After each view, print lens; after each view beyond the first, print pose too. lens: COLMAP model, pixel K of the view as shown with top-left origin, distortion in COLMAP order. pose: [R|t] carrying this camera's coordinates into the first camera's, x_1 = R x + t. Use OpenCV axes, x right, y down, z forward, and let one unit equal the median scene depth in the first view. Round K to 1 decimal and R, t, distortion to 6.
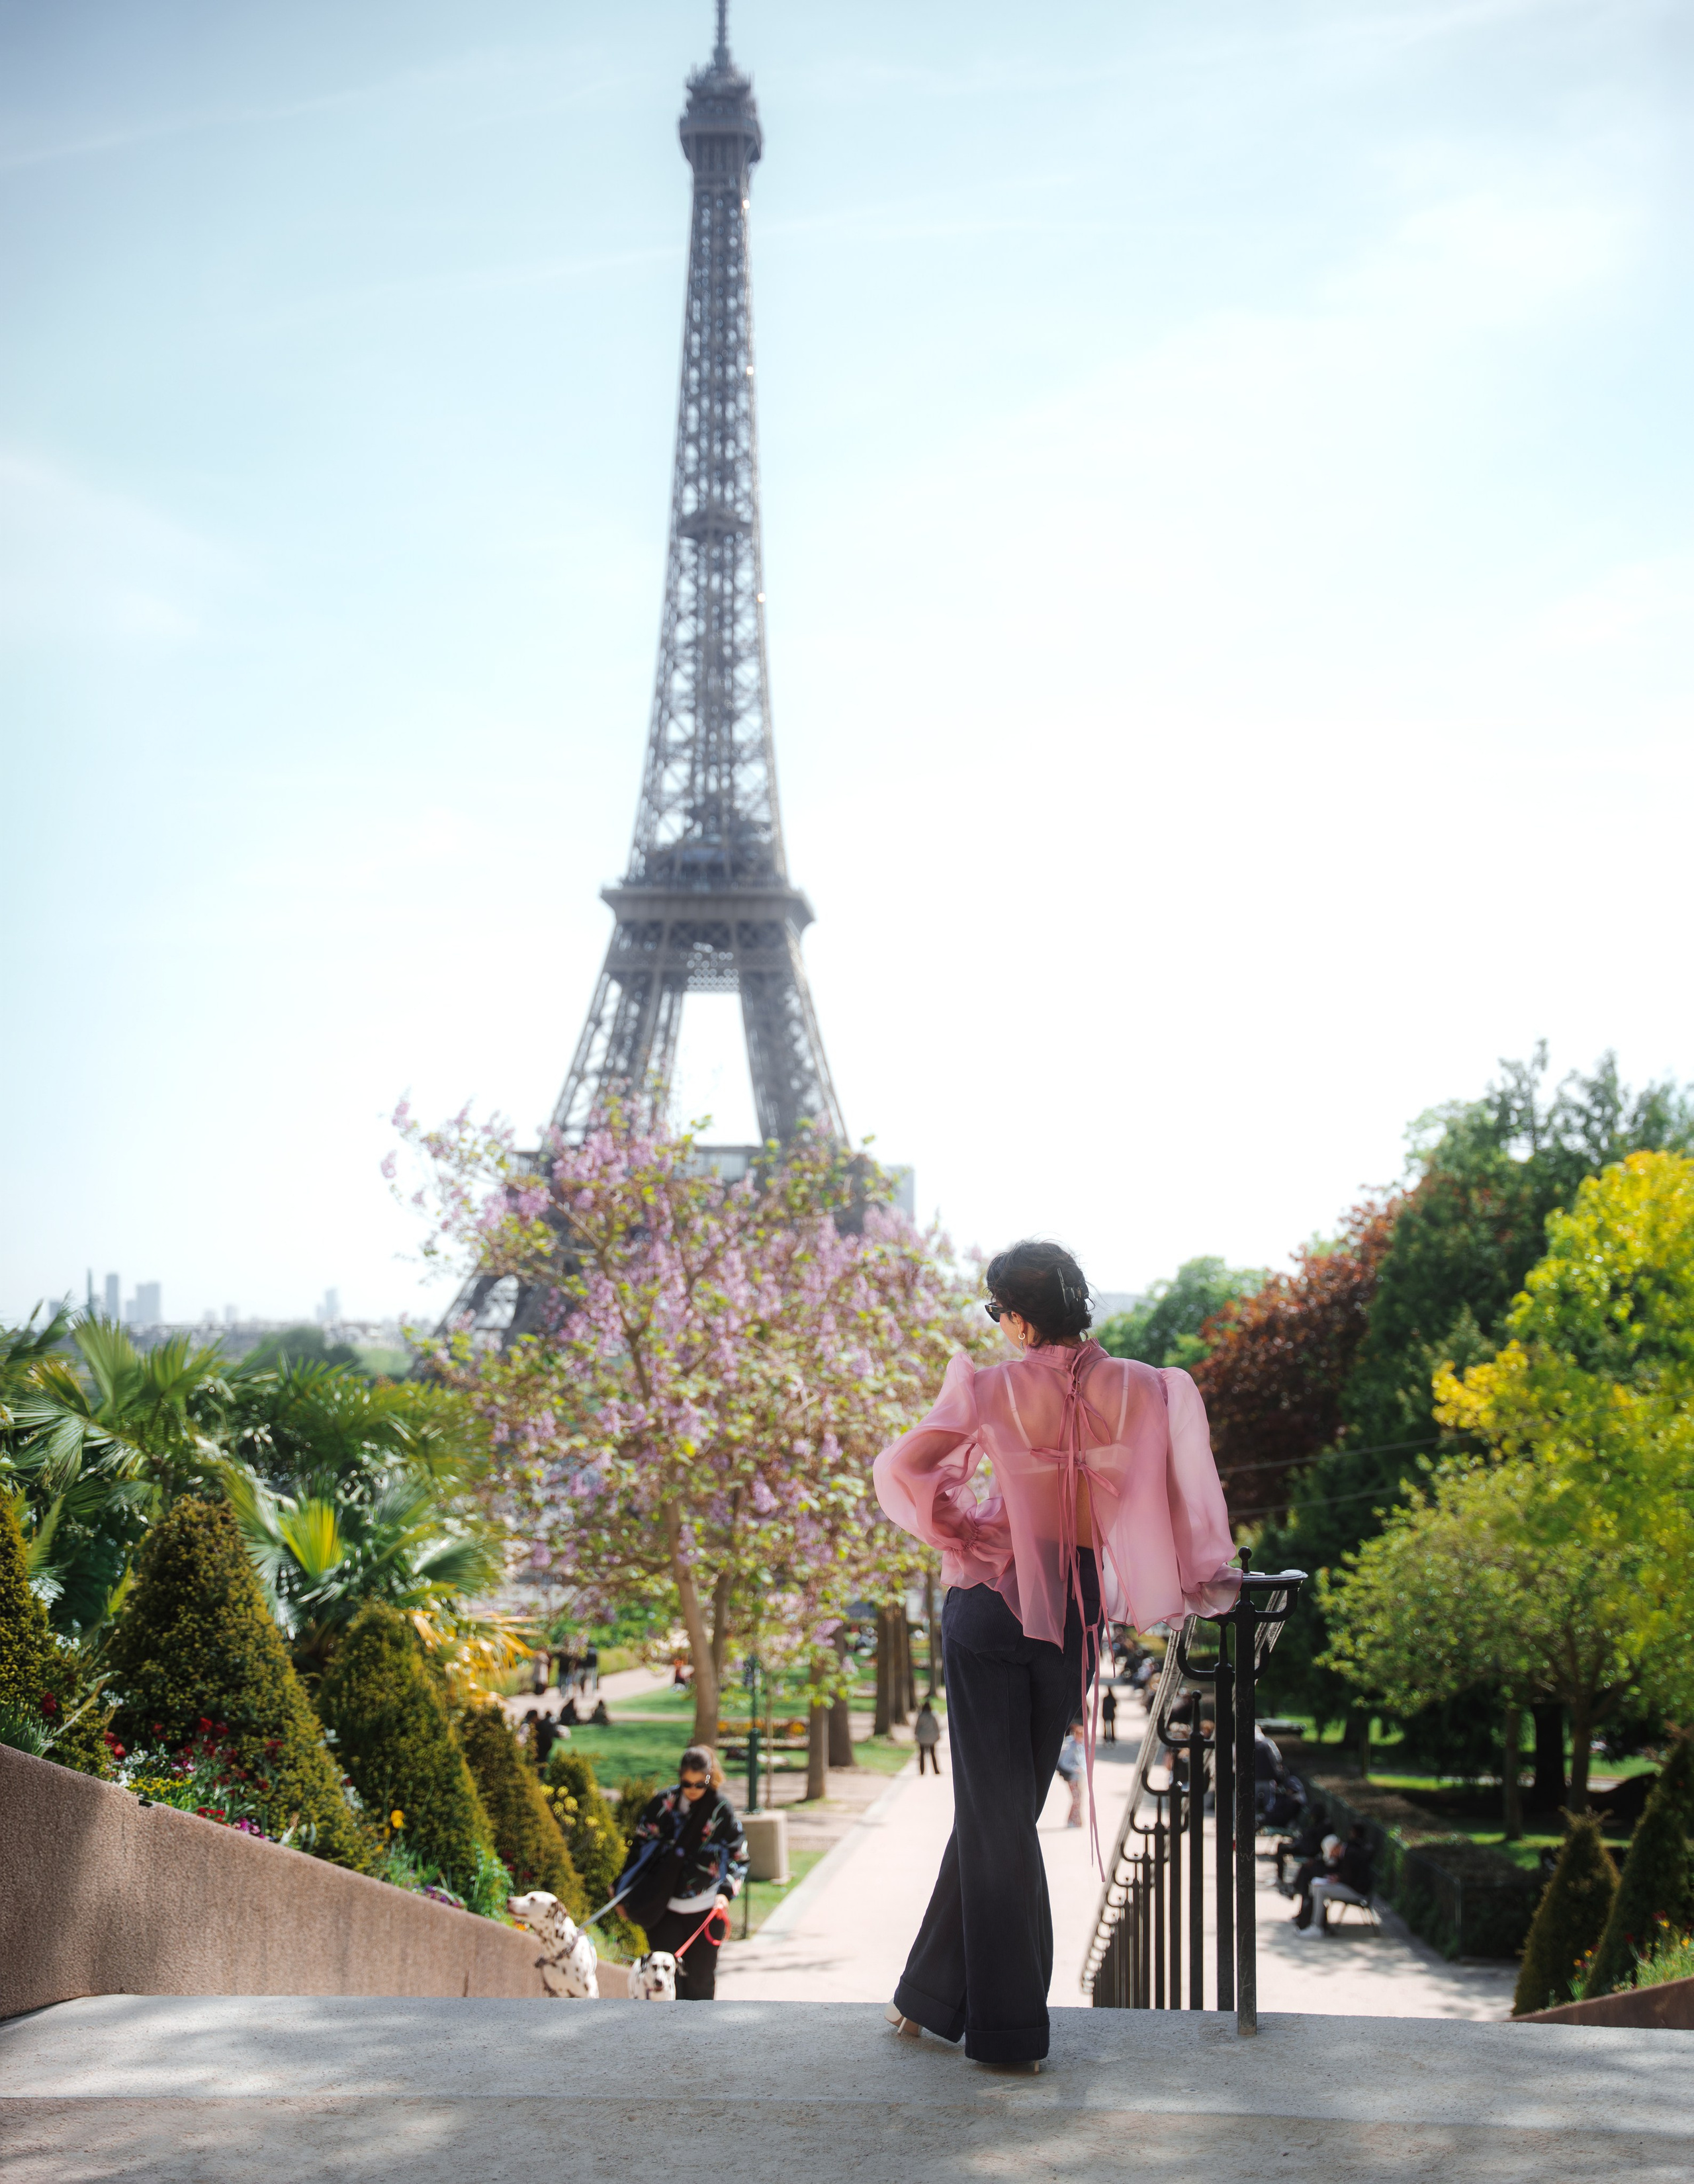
lens RADIAL K [[3207.7, 0, 890.4], [0, 3207.7, 1128.4], [0, 0, 1]] dist [0.094853, 0.000000]
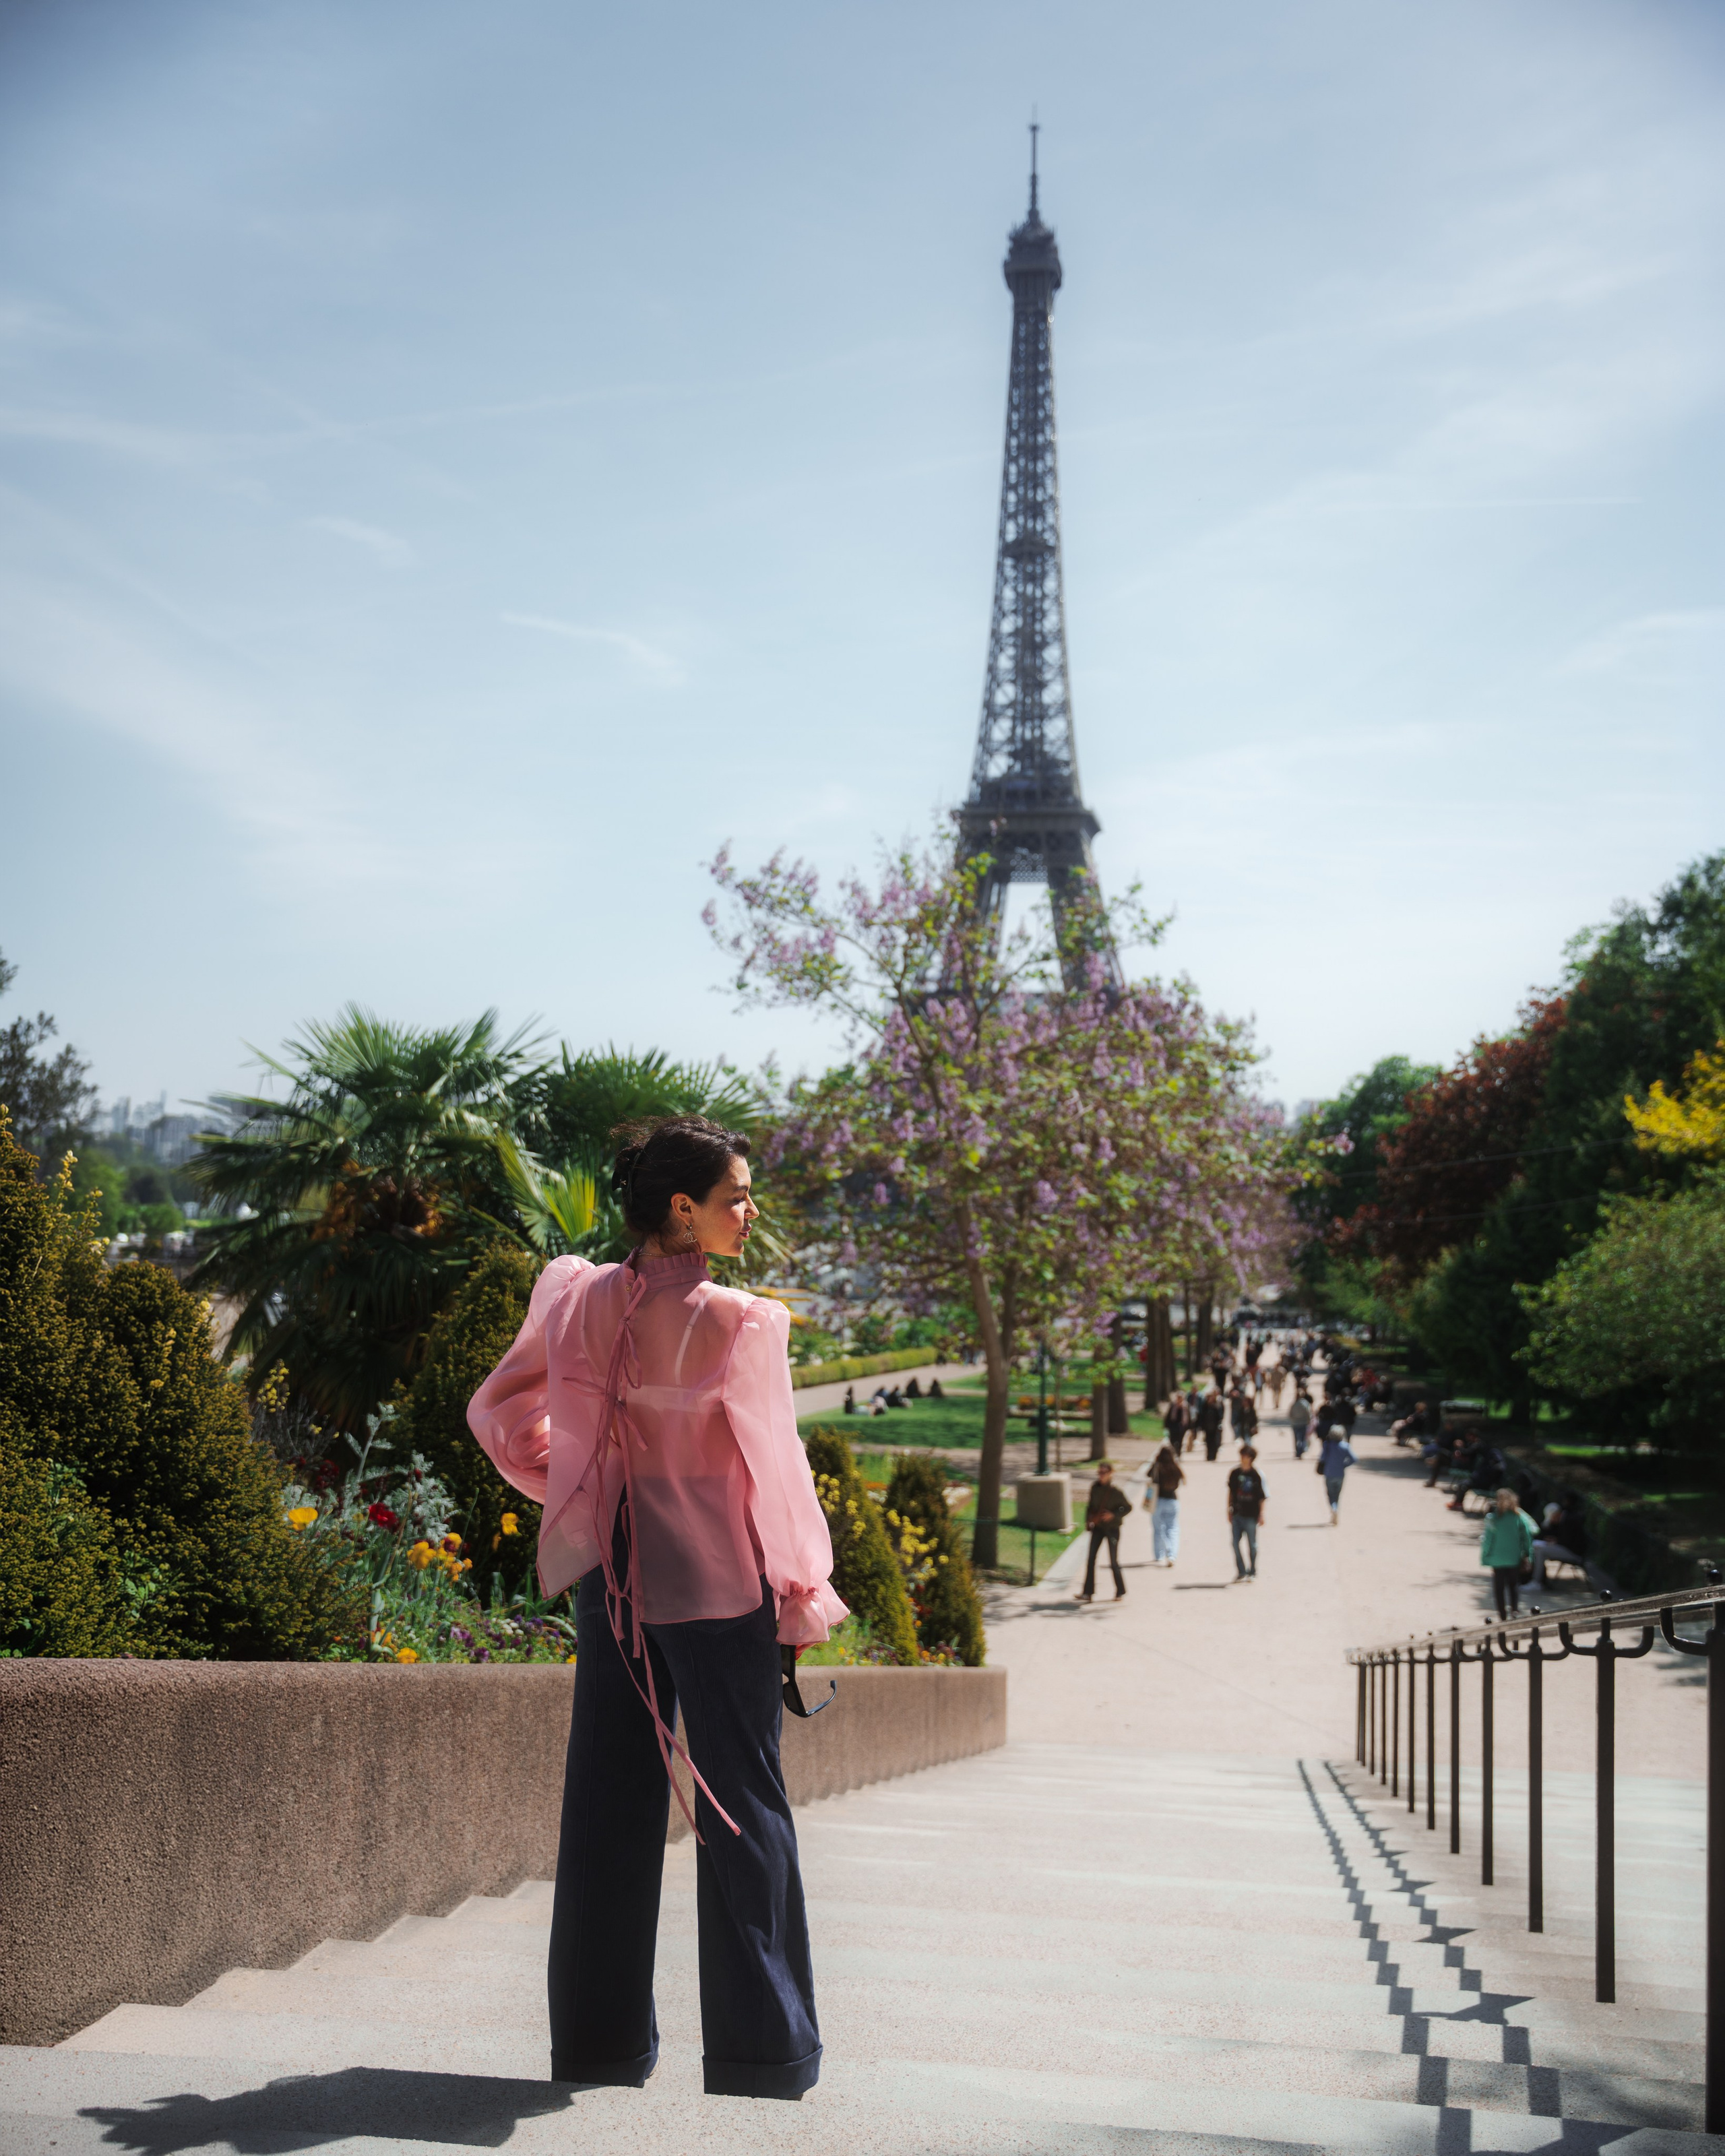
lens RADIAL K [[2245.1, 0, 885.8], [0, 2245.1, 1081.2], [0, 0, 1]] dist [0.032426, 0.000000]
pose [[0.992842, -0.002459, -0.119410, -0.000481], [0.007660, 0.999041, 0.043111, 0.036844], [0.119189, -0.043717, 0.991909, 0.205602]]
